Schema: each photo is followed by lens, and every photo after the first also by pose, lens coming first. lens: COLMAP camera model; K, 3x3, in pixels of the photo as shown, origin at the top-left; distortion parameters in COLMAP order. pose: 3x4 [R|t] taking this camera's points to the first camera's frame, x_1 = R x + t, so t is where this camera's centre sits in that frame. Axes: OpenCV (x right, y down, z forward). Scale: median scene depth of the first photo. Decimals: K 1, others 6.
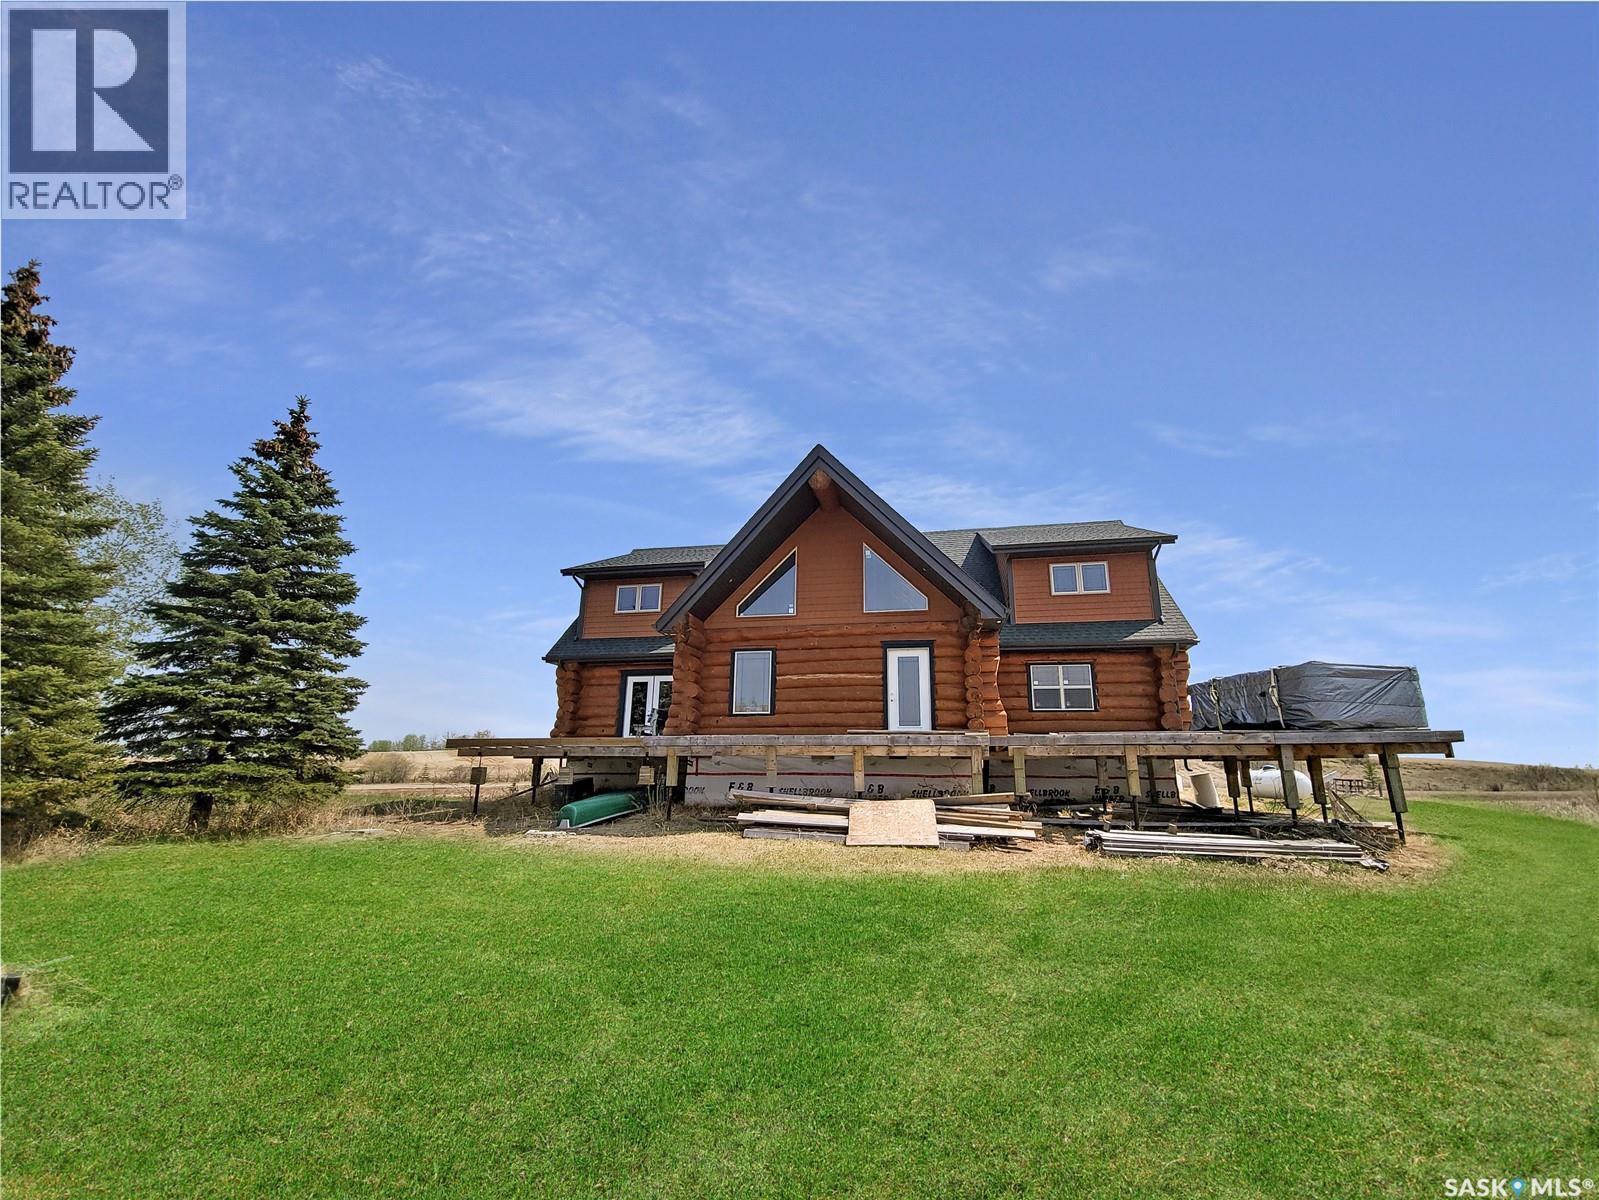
lens RADIAL K [[659.3, 0, 810.1], [0, 659.3, 601.8], [0, 0, 1]] dist [-0.002752, 0.000602]
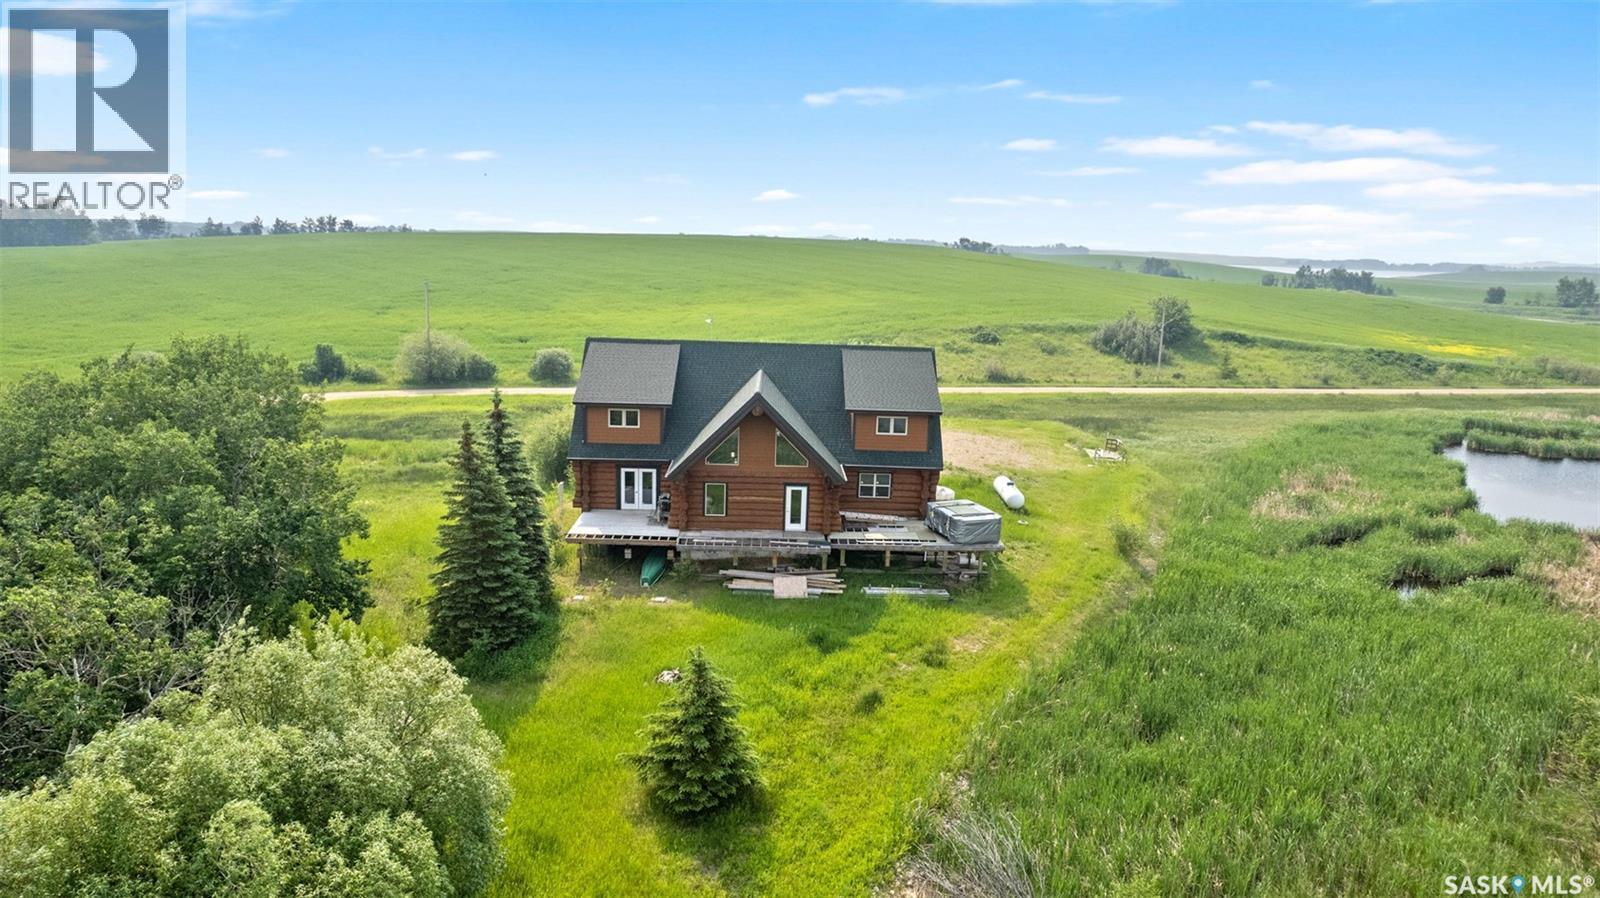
lens RADIAL K [[1088.4, 0, 793.2], [0, 1088.4, 447.3], [0, 0, 1]] dist [-0.006893, 0.001208]
pose [[0.981194, -0.023652, 0.191570, -0.410339], [-0.063382, 0.897955, 0.435500, -1.233135], [-0.182322, -0.439452, 0.879568, -1.539499]]
